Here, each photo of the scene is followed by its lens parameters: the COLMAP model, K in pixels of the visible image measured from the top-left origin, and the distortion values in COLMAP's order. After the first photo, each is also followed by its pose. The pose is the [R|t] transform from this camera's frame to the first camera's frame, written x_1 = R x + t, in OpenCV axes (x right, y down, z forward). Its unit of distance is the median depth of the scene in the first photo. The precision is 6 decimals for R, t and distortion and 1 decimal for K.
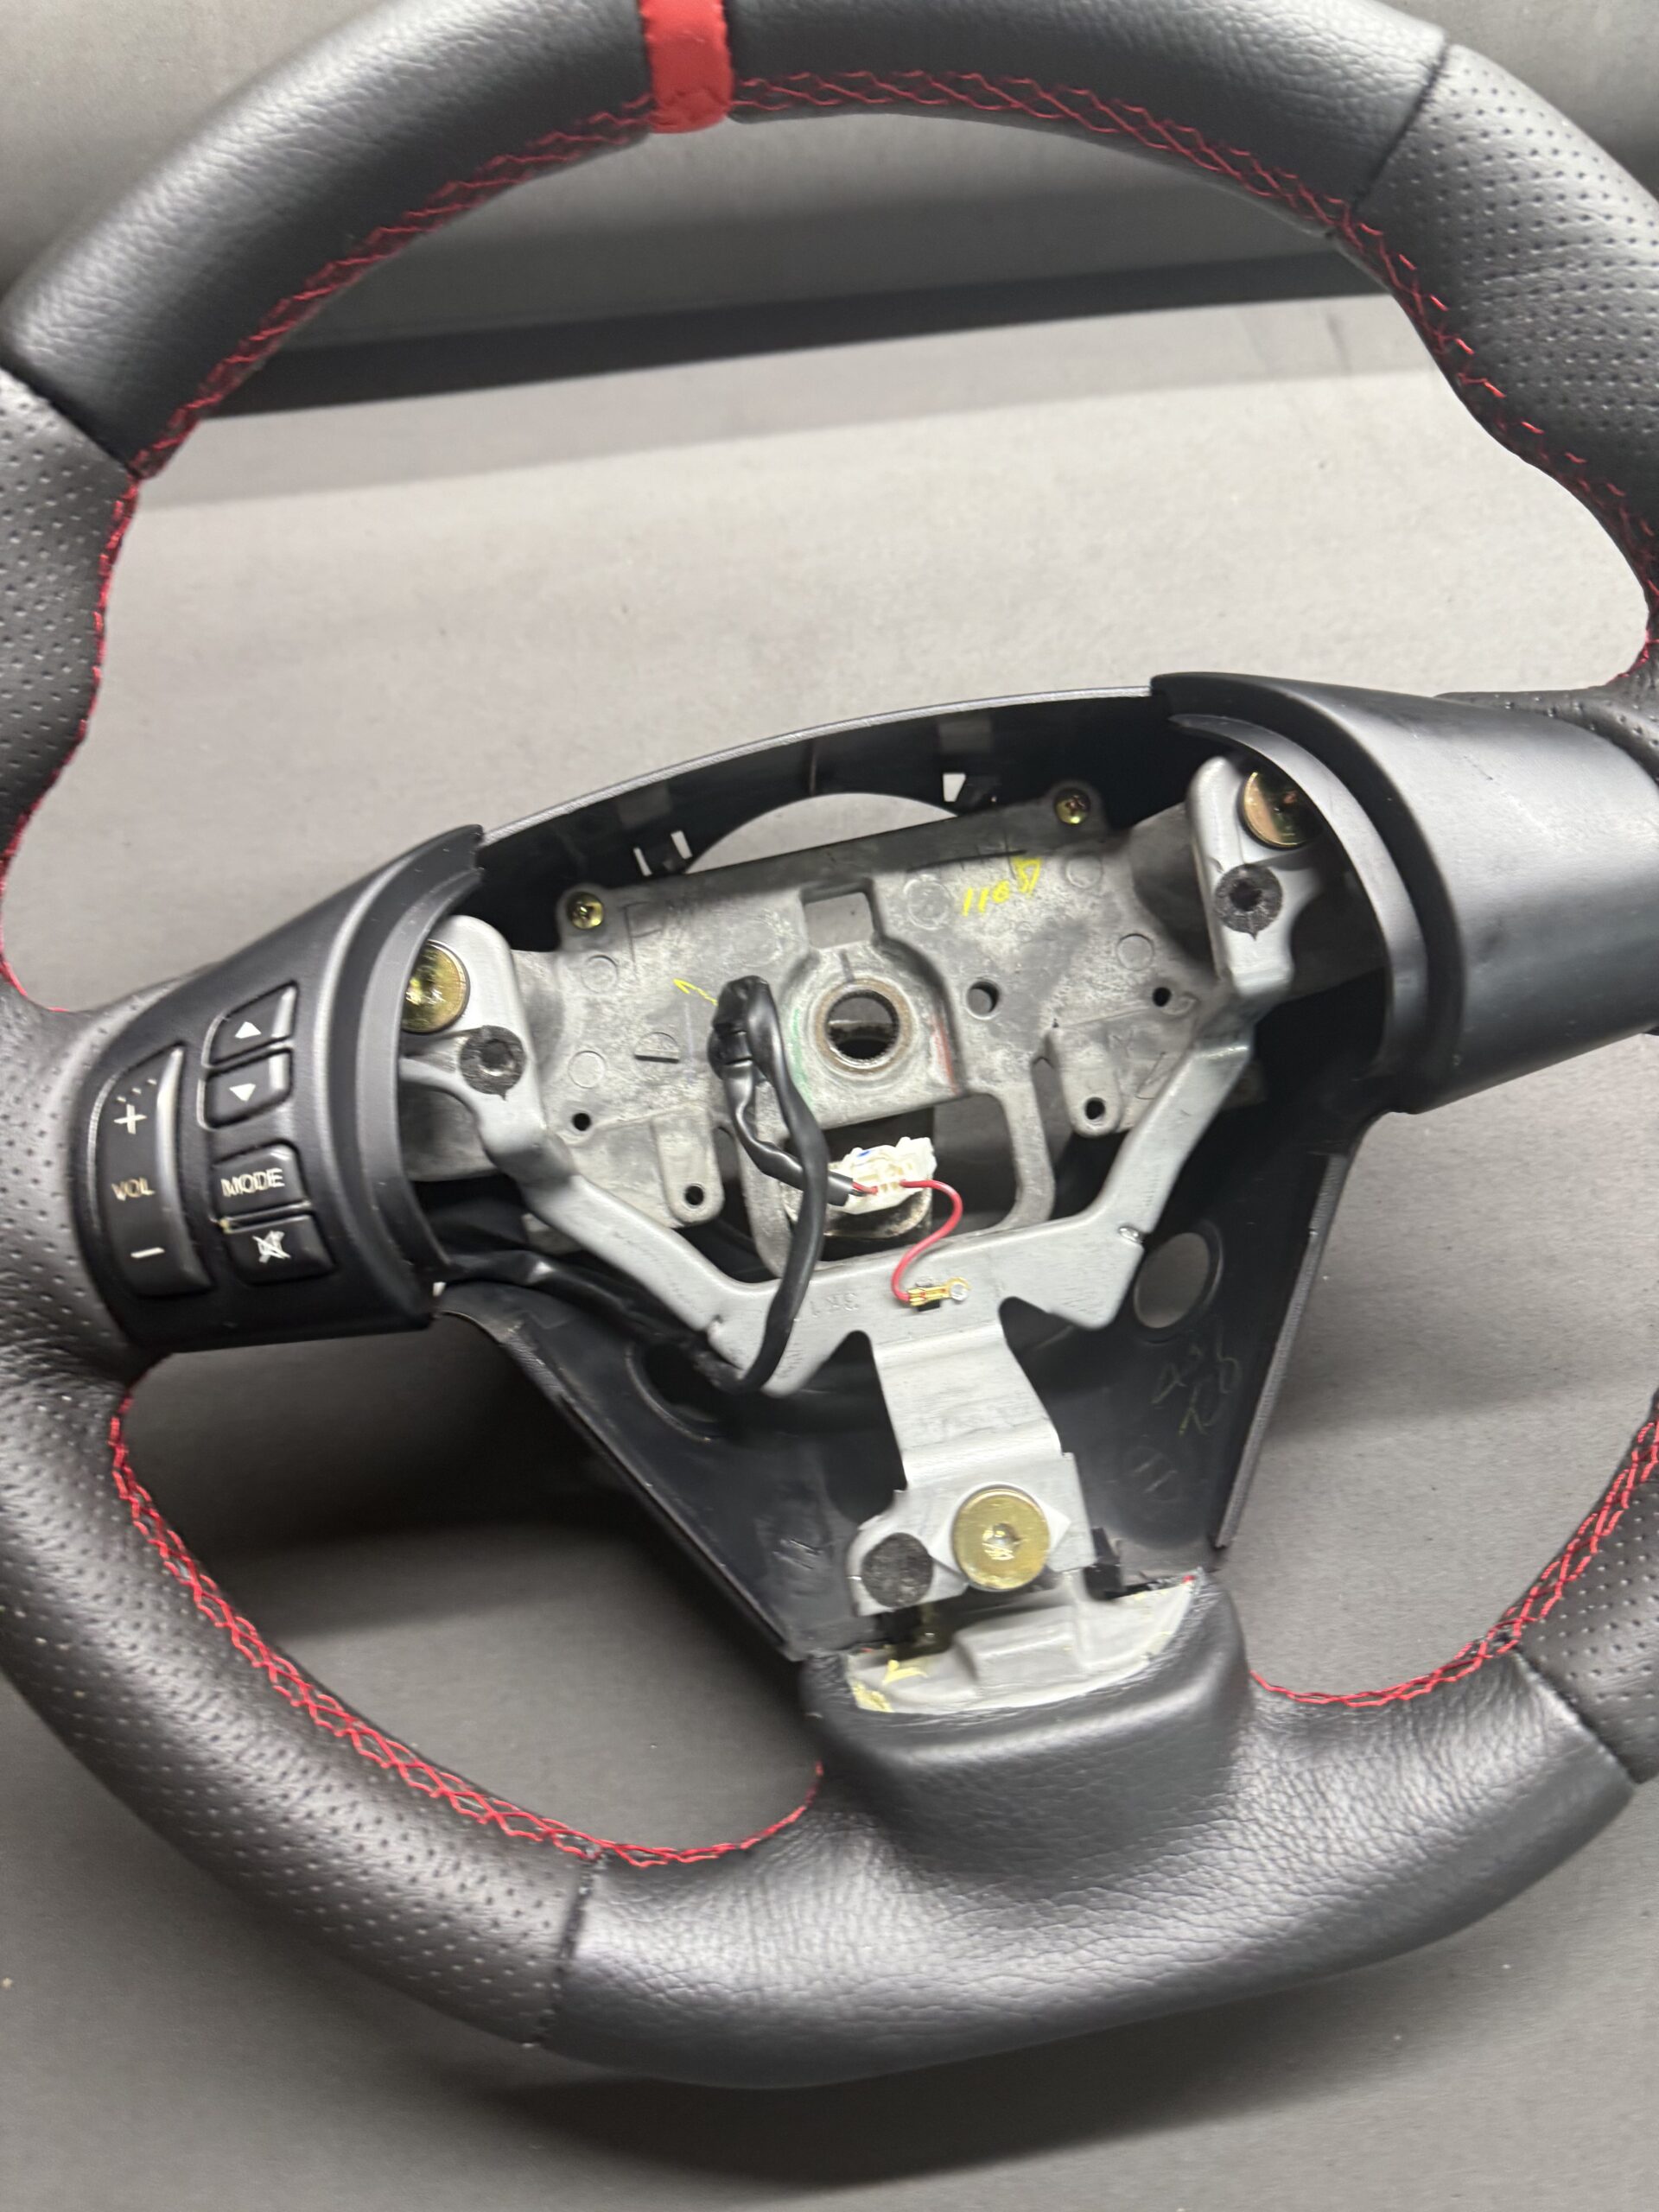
lens RADIAL K [[1597.7, 0, 813.8], [0, 1597.7, 1102.9], [0, 0, 1]] dist [-0.006630, -0.054196]
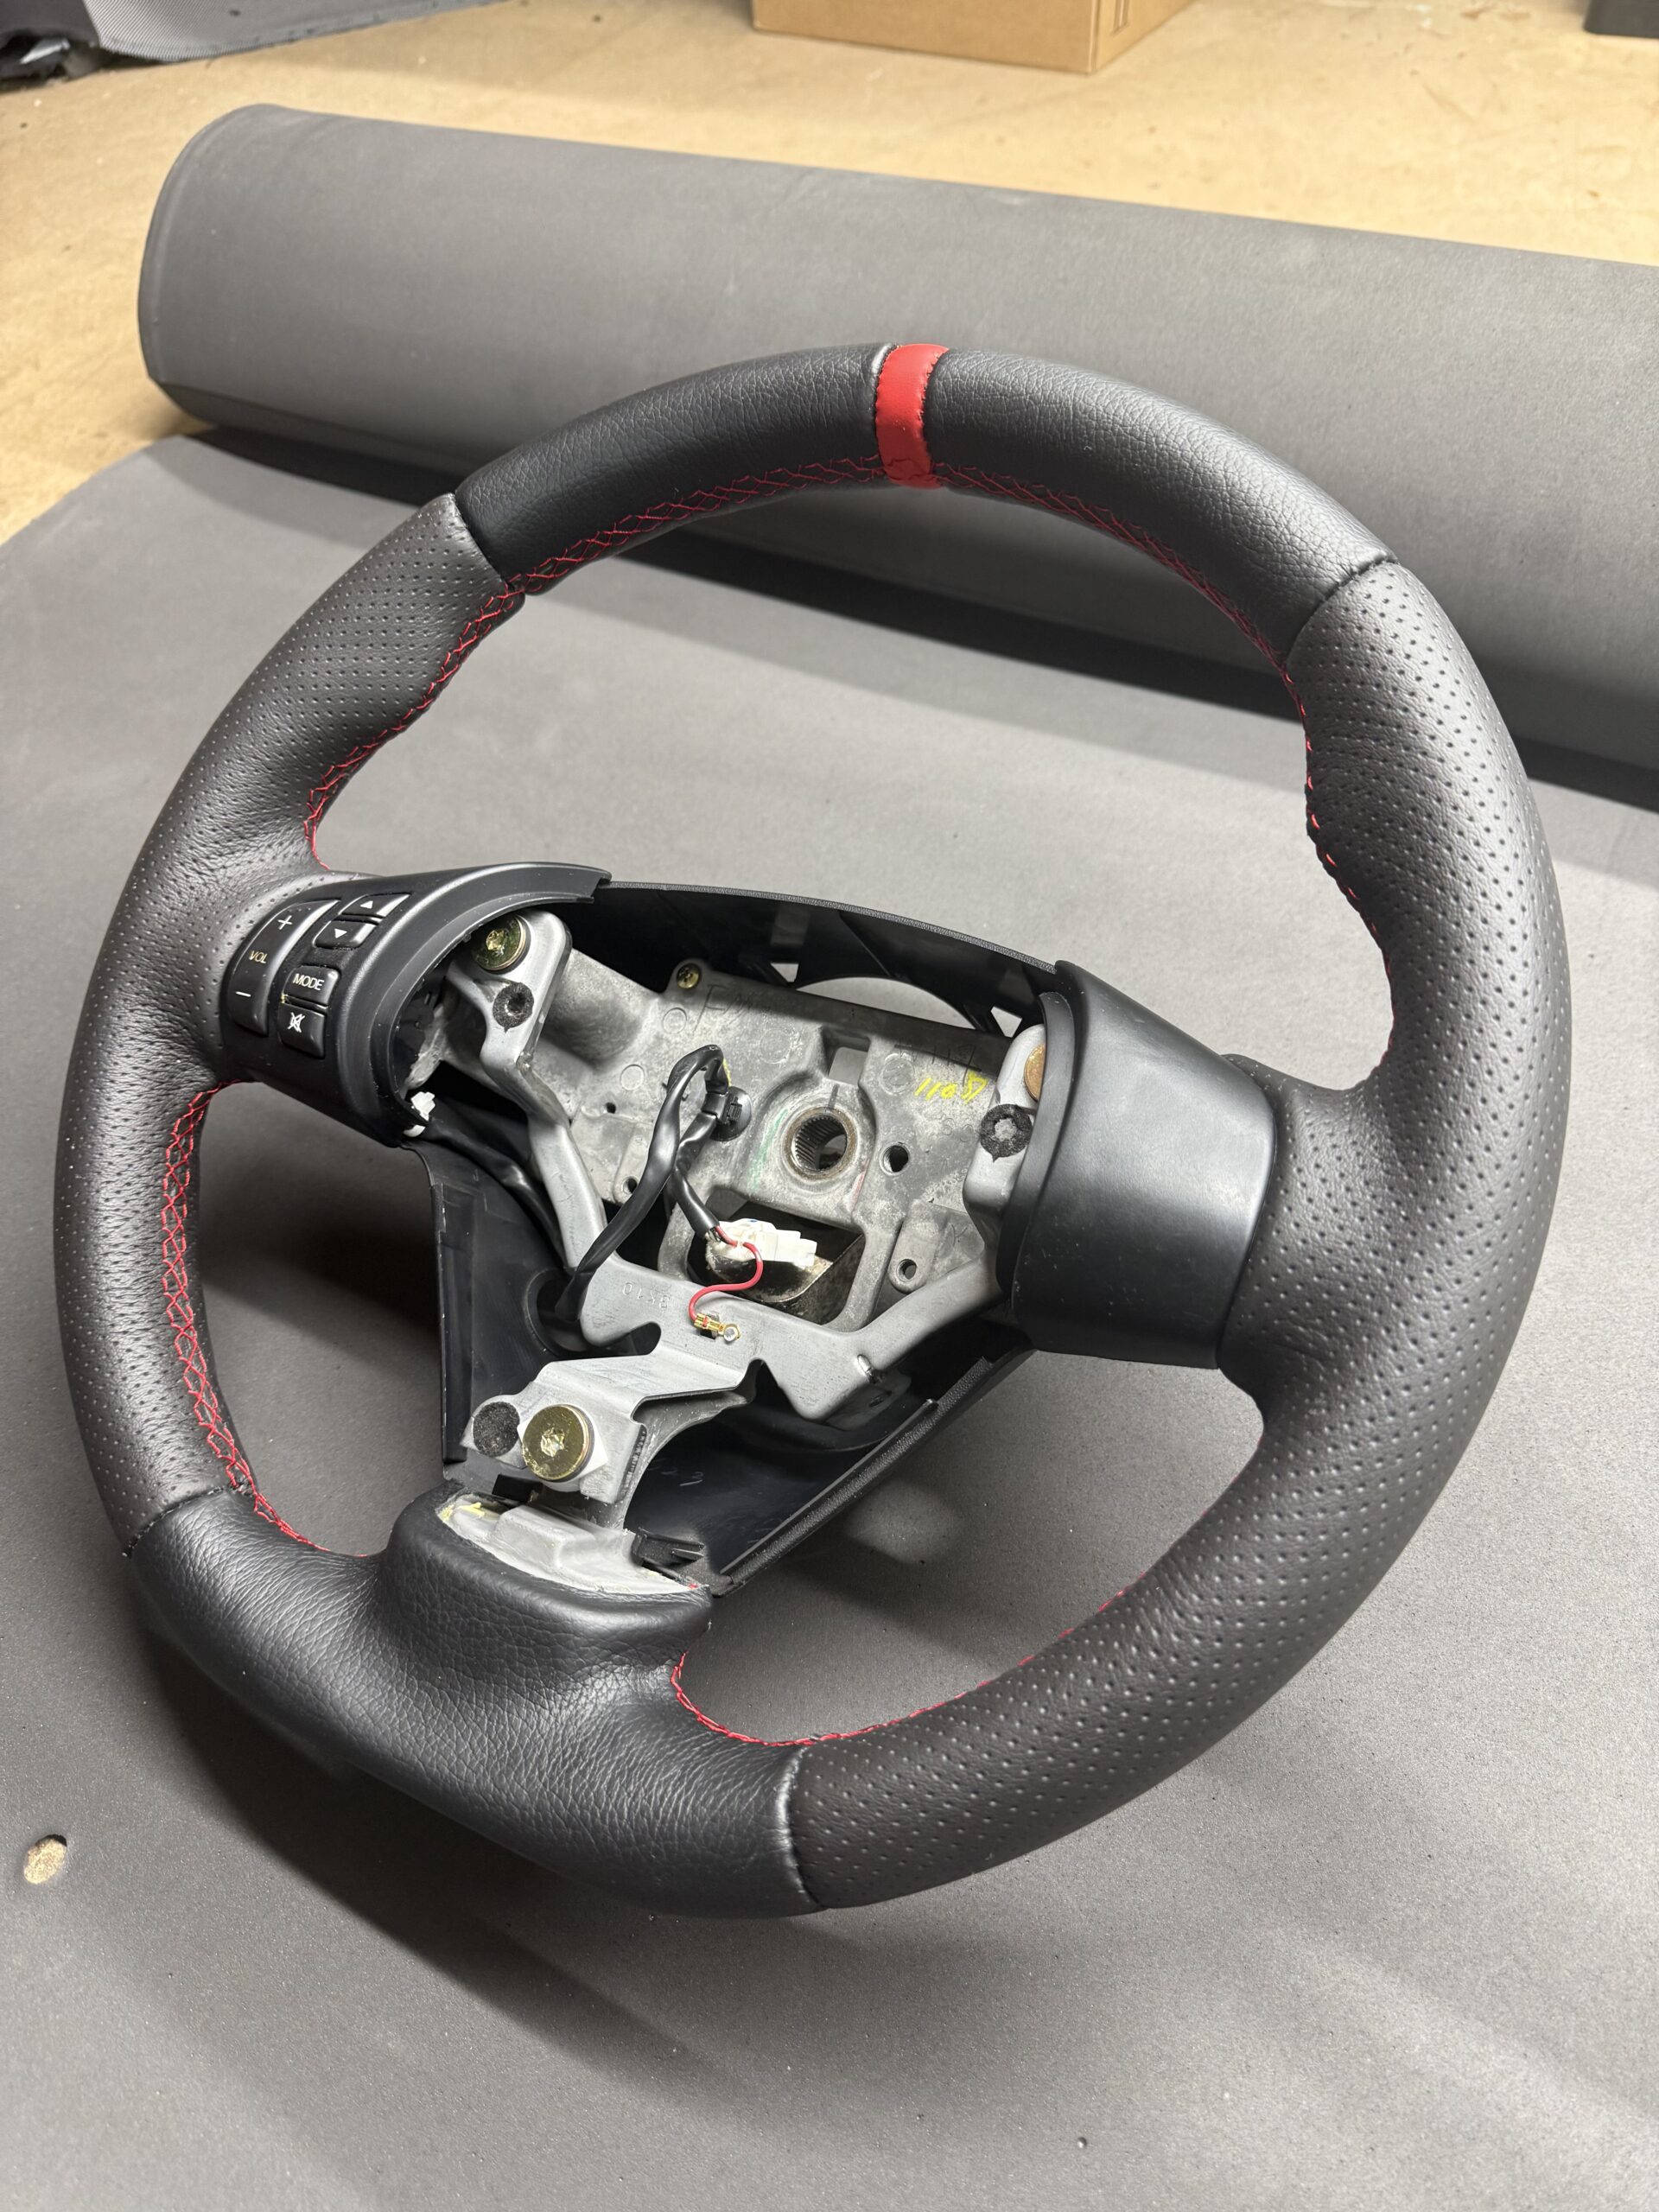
lens RADIAL K [[1597.7, 0, 813.8], [0, 1597.7, 1102.9], [0, 0, 1]] dist [-0.006630, -0.054196]
pose [[0.785187, 0.416791, -0.458002, 0.714243], [-0.491957, 0.869031, -0.052564, -0.008159], [0.376110, 0.266590, 0.887396, -0.161189]]
